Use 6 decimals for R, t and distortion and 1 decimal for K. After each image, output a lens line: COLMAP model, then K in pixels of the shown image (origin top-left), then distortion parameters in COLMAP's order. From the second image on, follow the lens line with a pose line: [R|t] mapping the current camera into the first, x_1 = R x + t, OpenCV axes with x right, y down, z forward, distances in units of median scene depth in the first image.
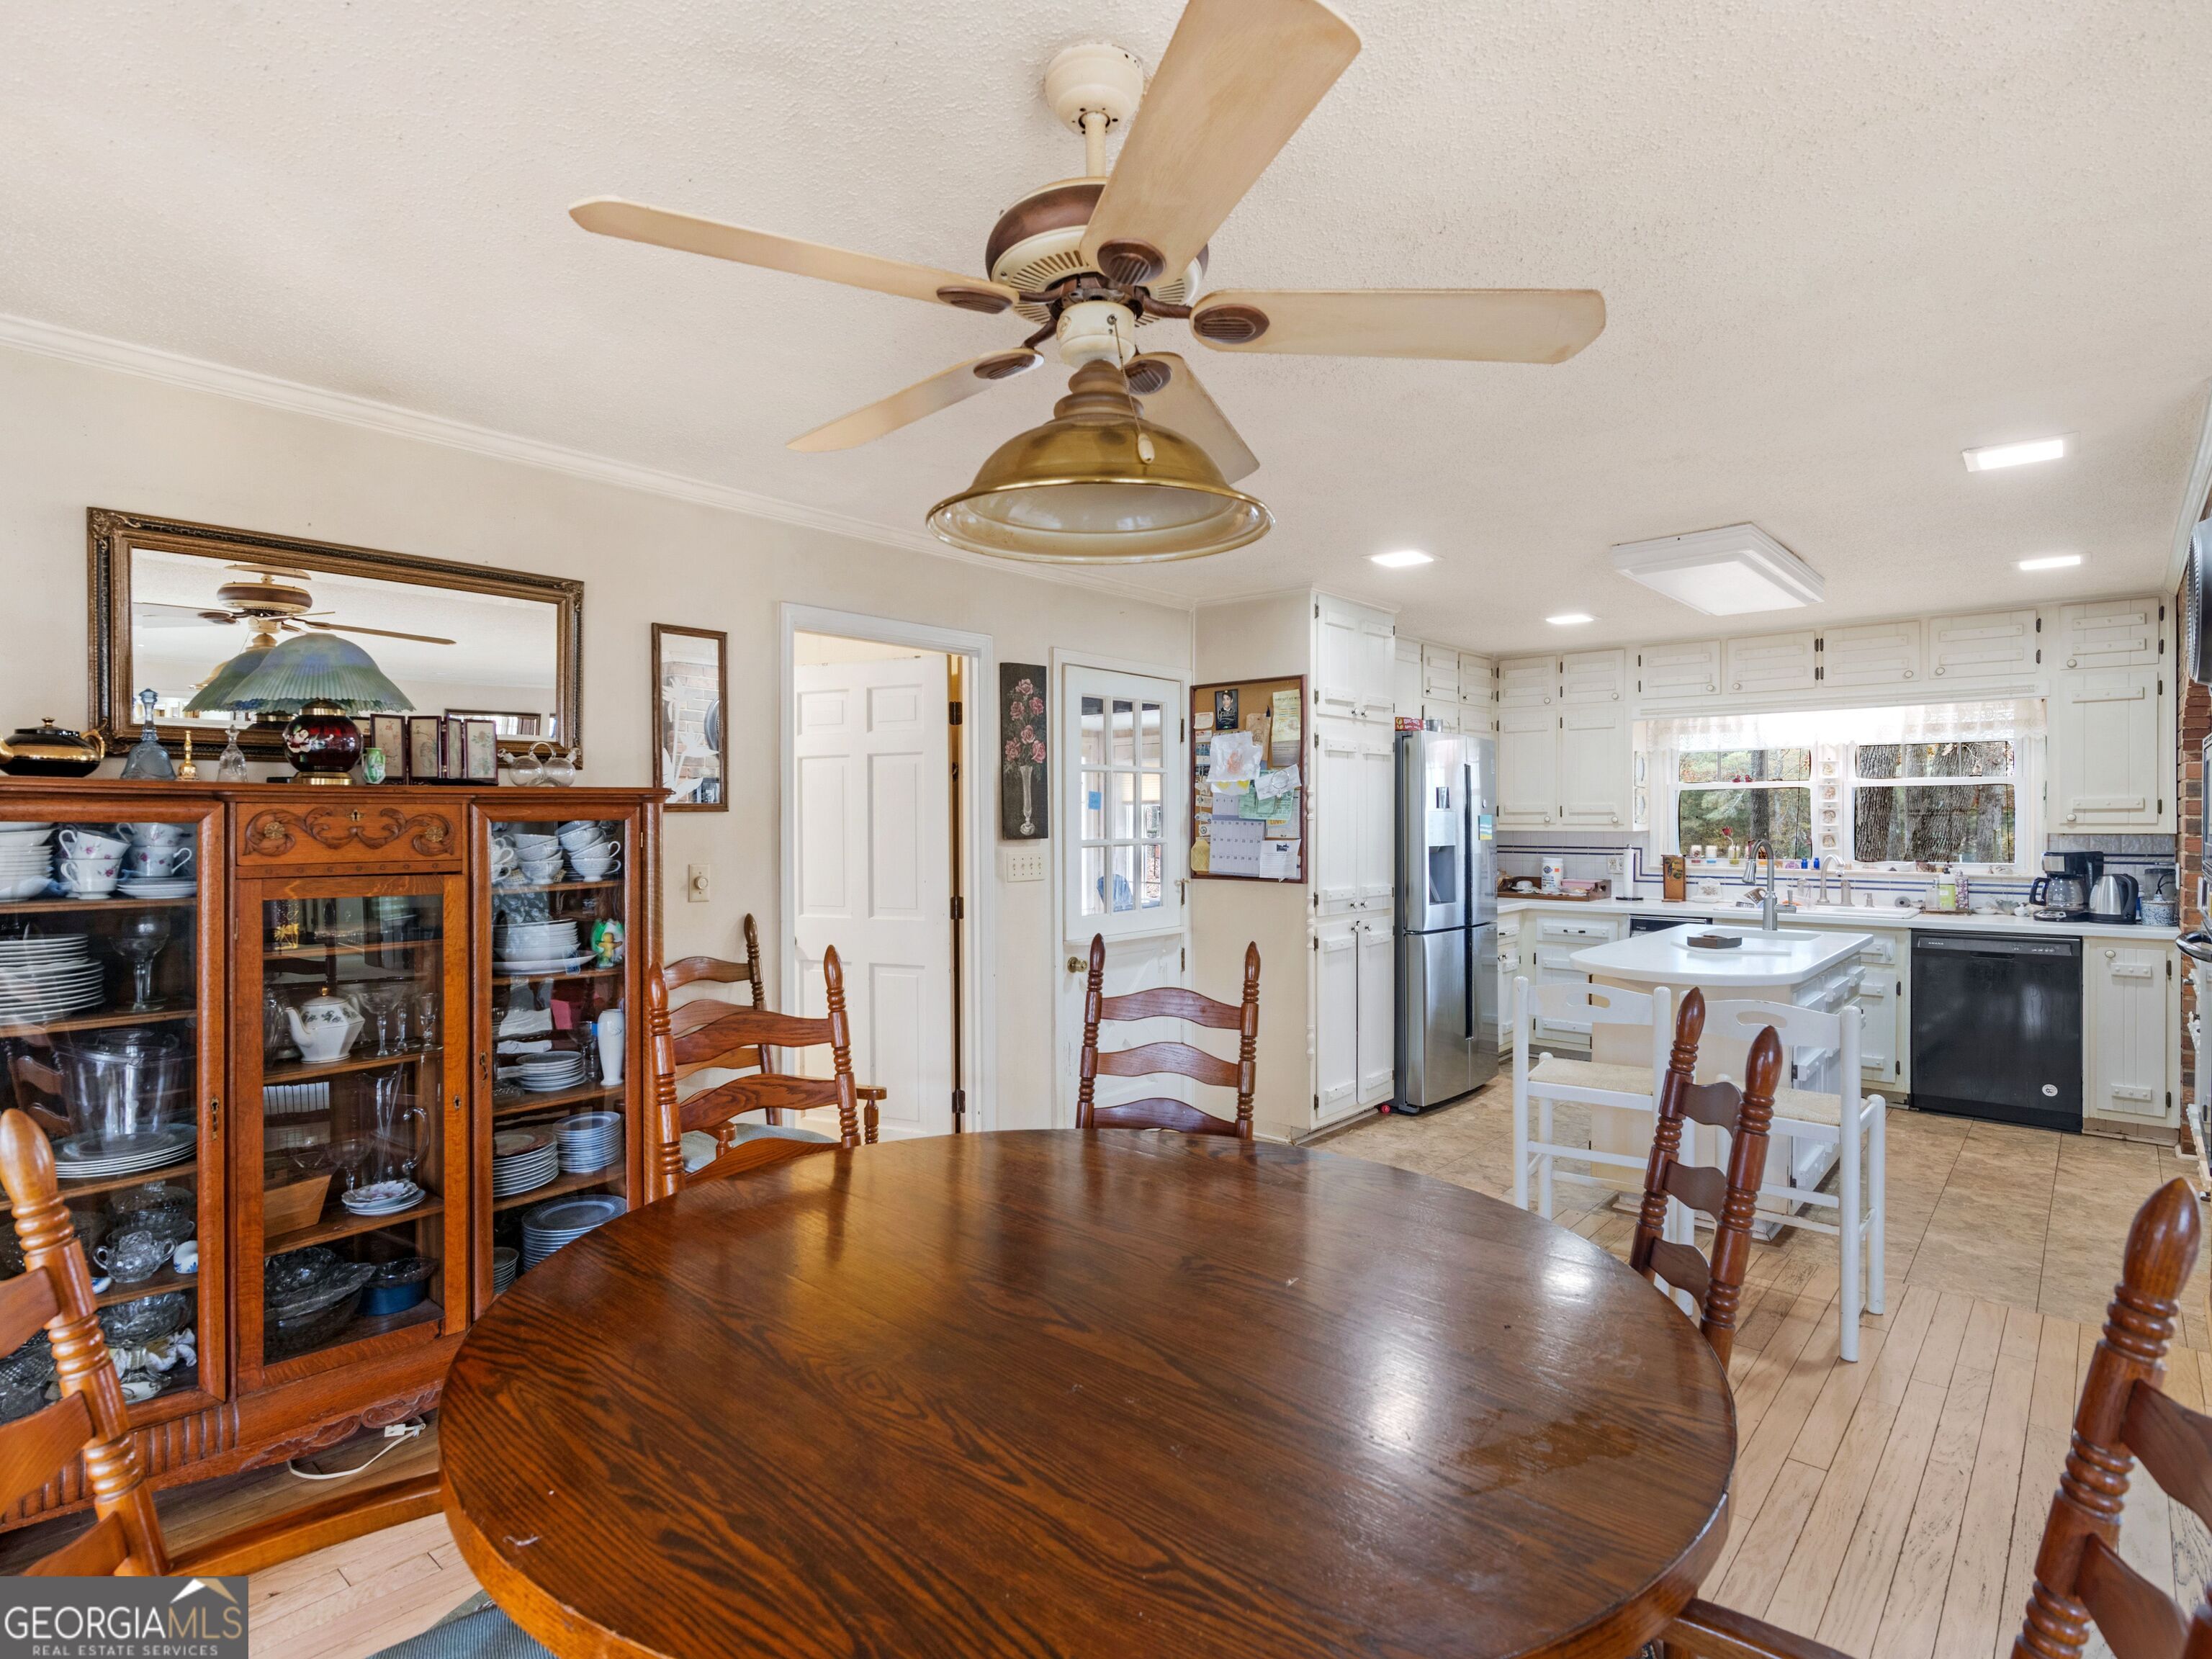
lens RADIAL K [[1125.9, 0, 1065.0], [0, 1125.9, 826.5], [0, 0, 1]] dist [0.002396, -0.000255]
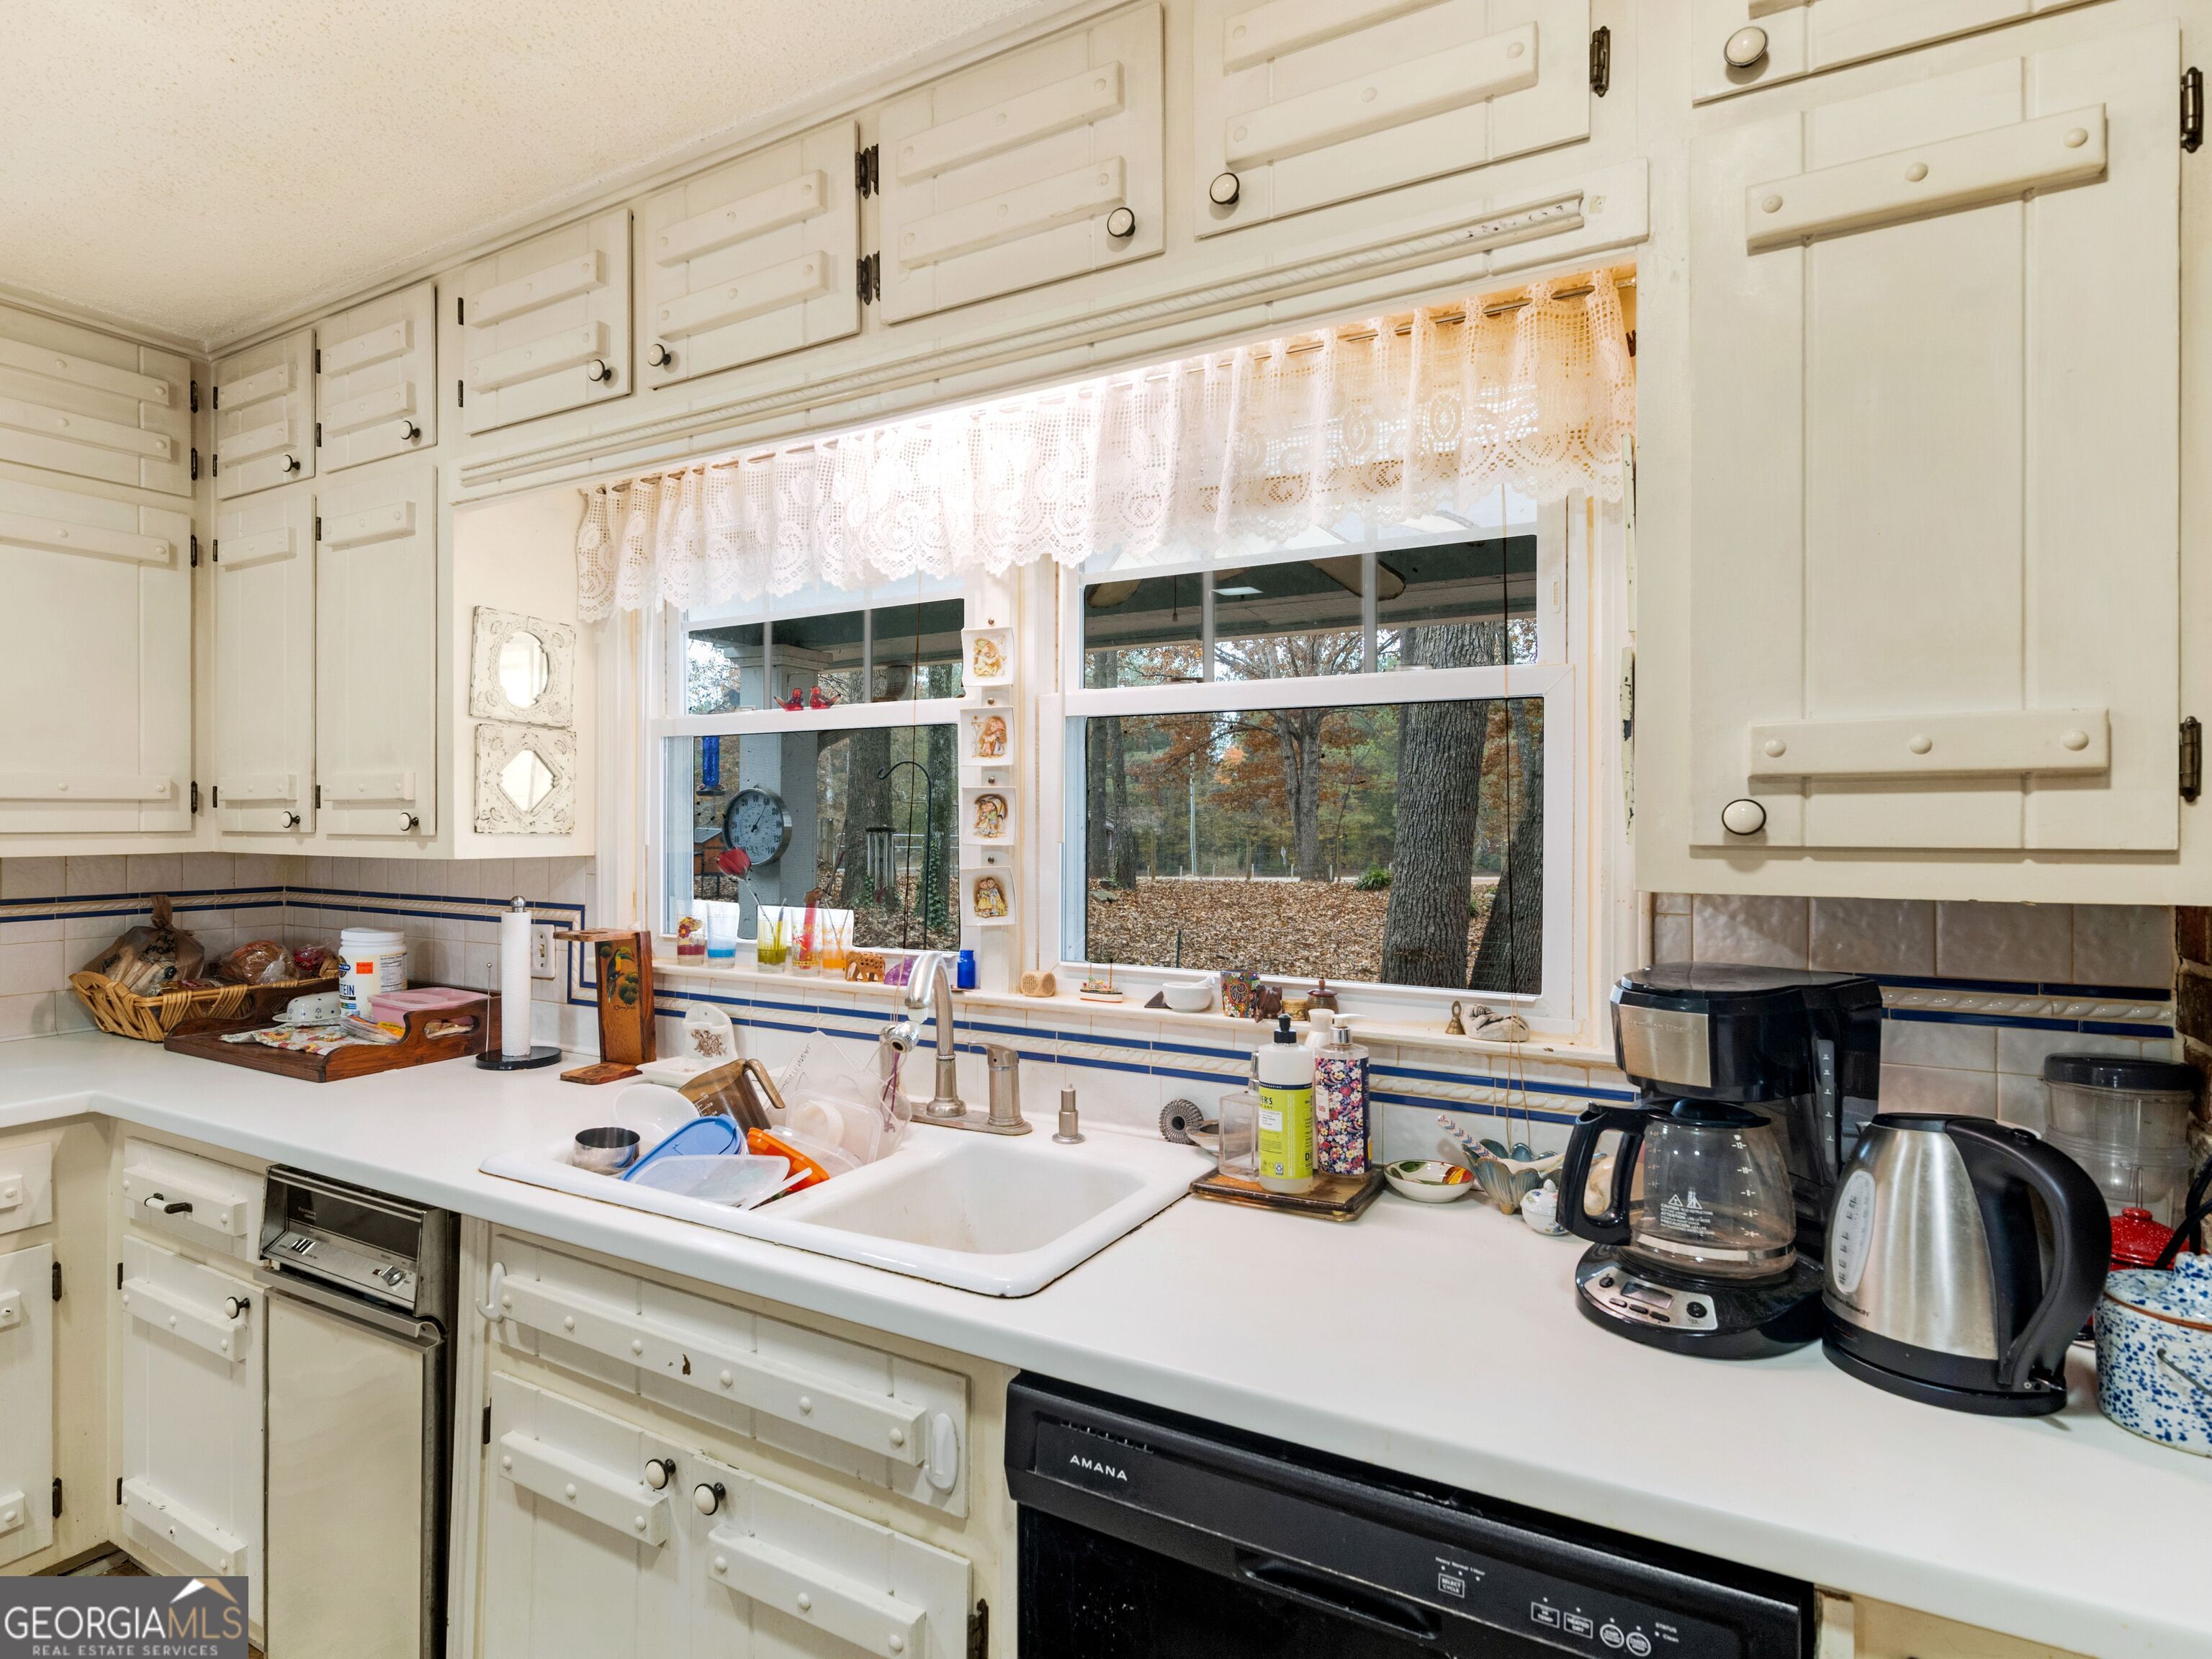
lens RADIAL K [[1201.2, 0, 860.5], [0, 1201.2, 828.2], [0, 0, 1]] dist [-0.003752, -0.000111]
pose [[0.993824, 0.004774, 0.110870, 0.698908], [-0.004555, 0.999987, -0.002230, -0.004883], [-0.110879, 0.001711, 0.993832, 0.789971]]
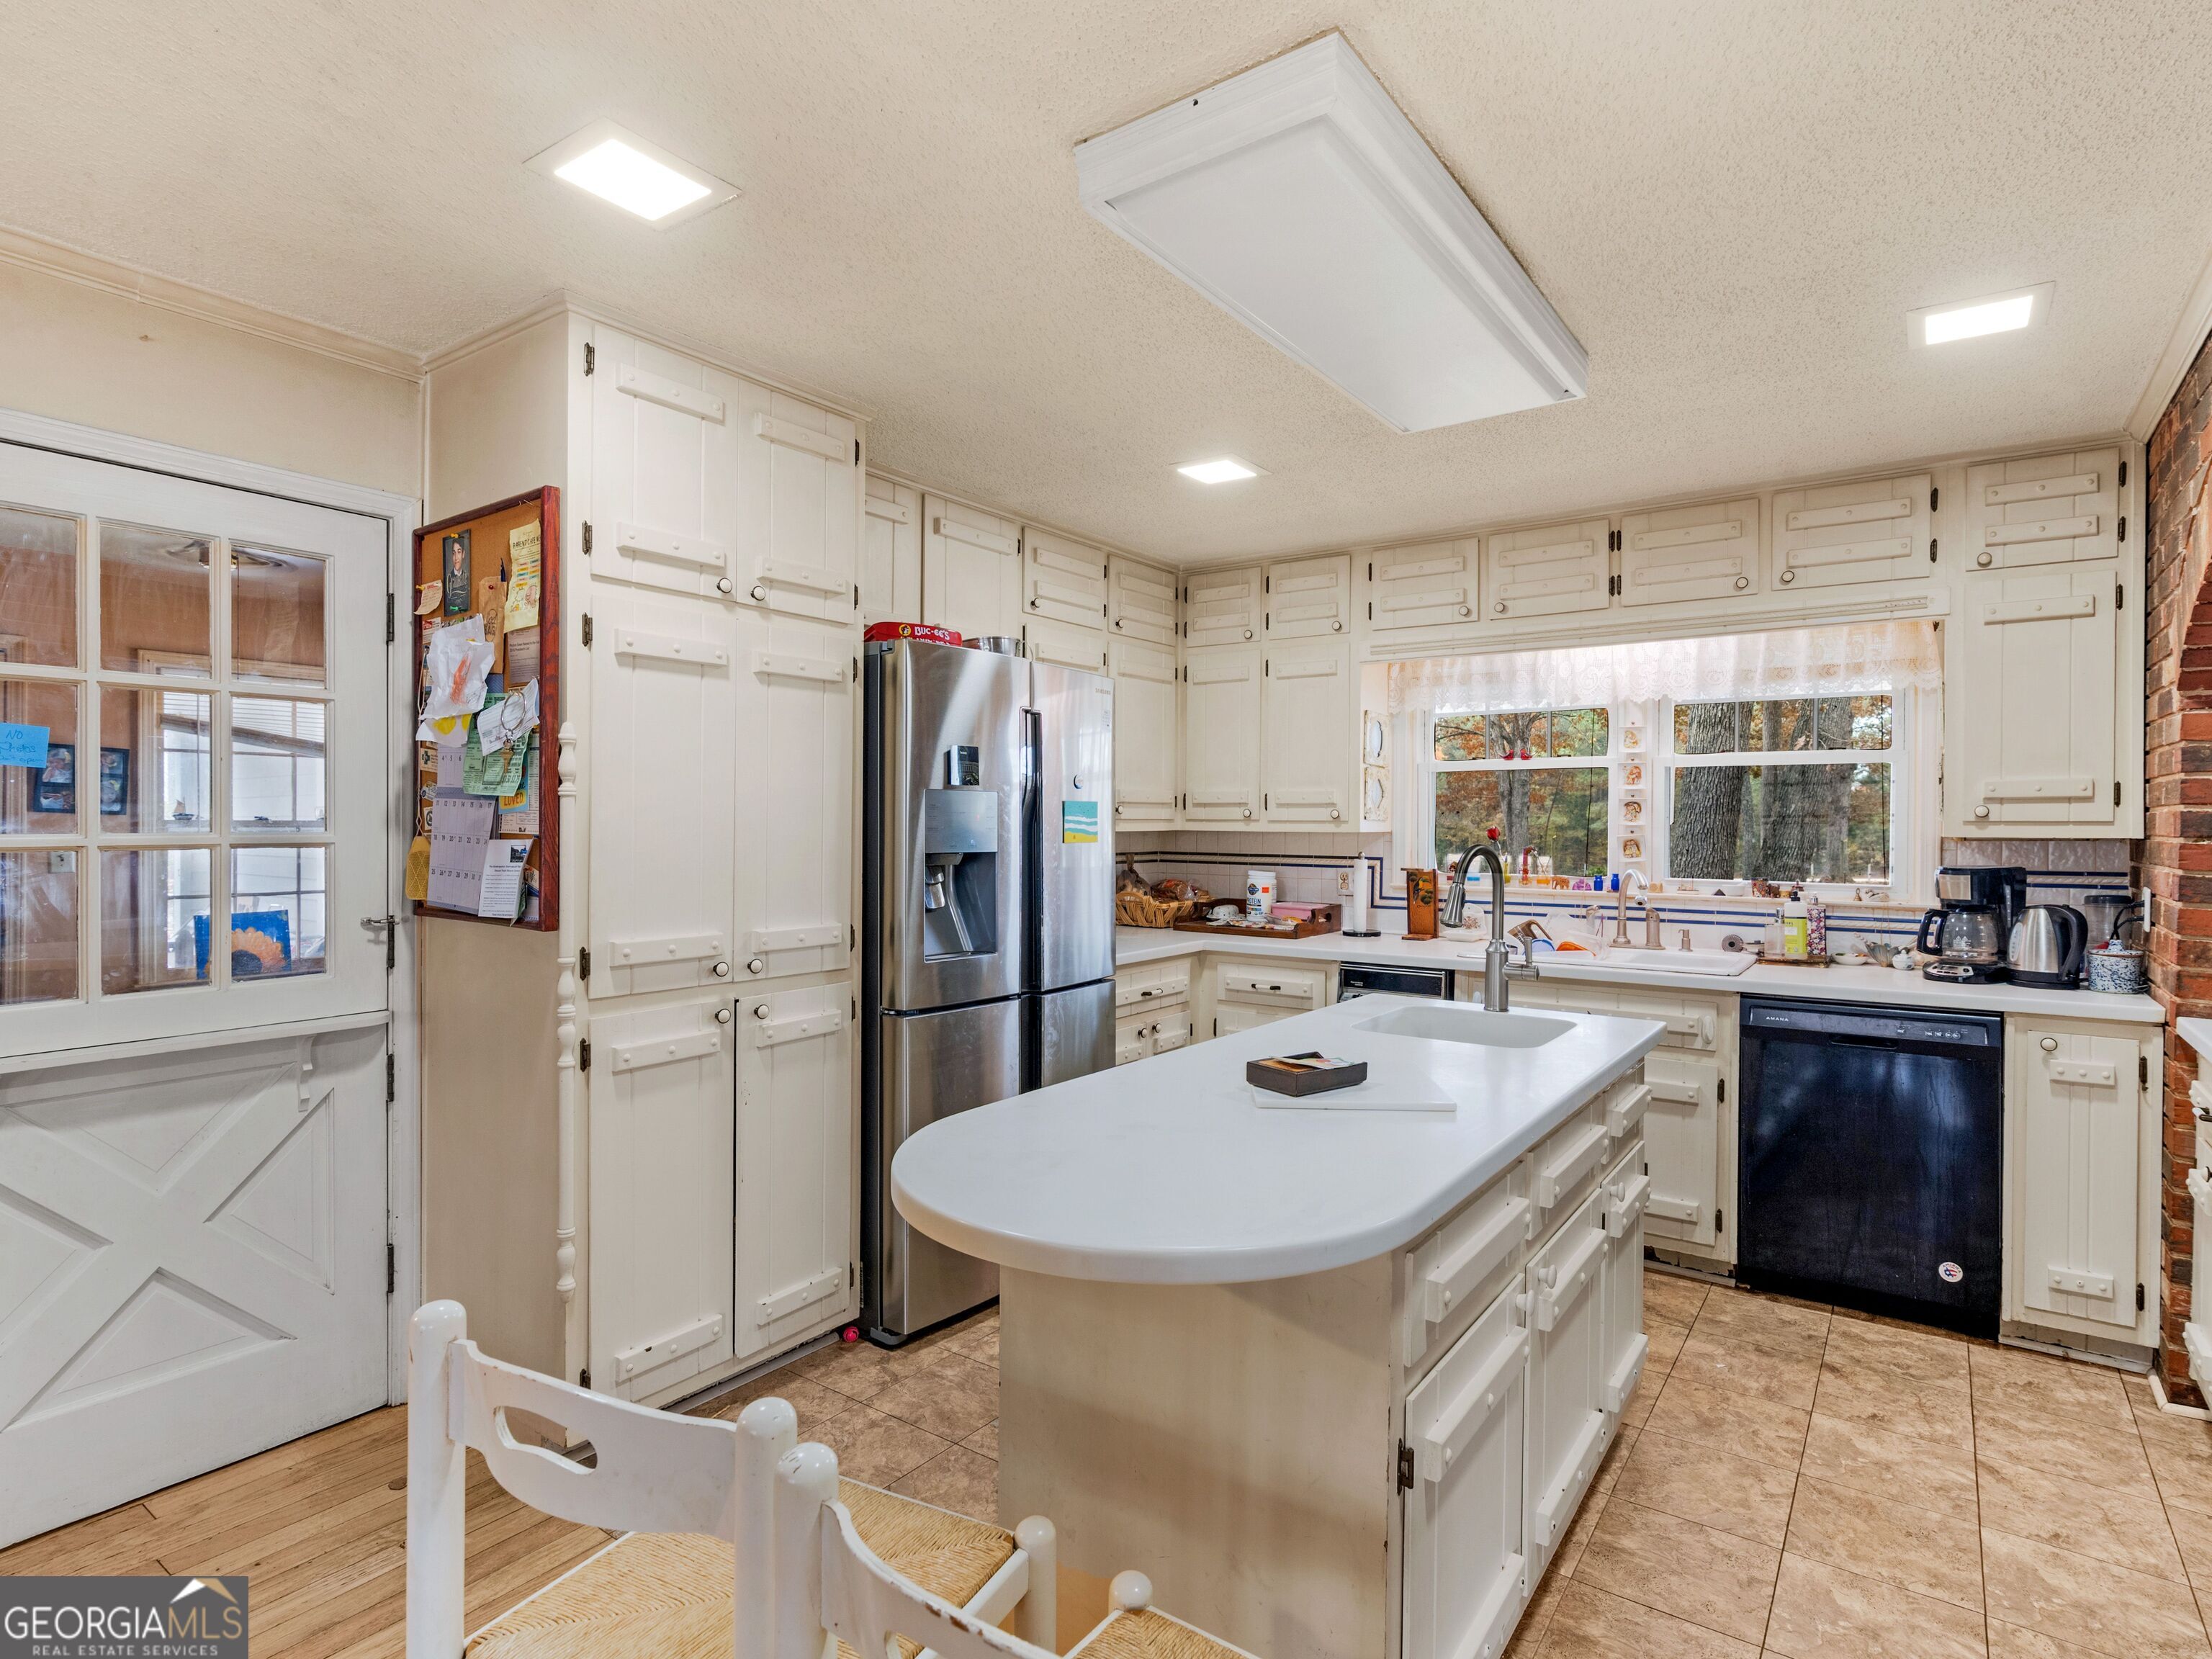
lens RADIAL K [[1130.5, 0, 1133.9], [0, 1130.5, 833.5], [0, 0, 1]] dist [0.000731, 0.000648]
pose [[0.991422, 0.007423, 0.130493, 0.350334], [-0.007610, 0.999971, 0.000933, 0.006652], [-0.130482, -0.001918, 0.991449, 0.443640]]
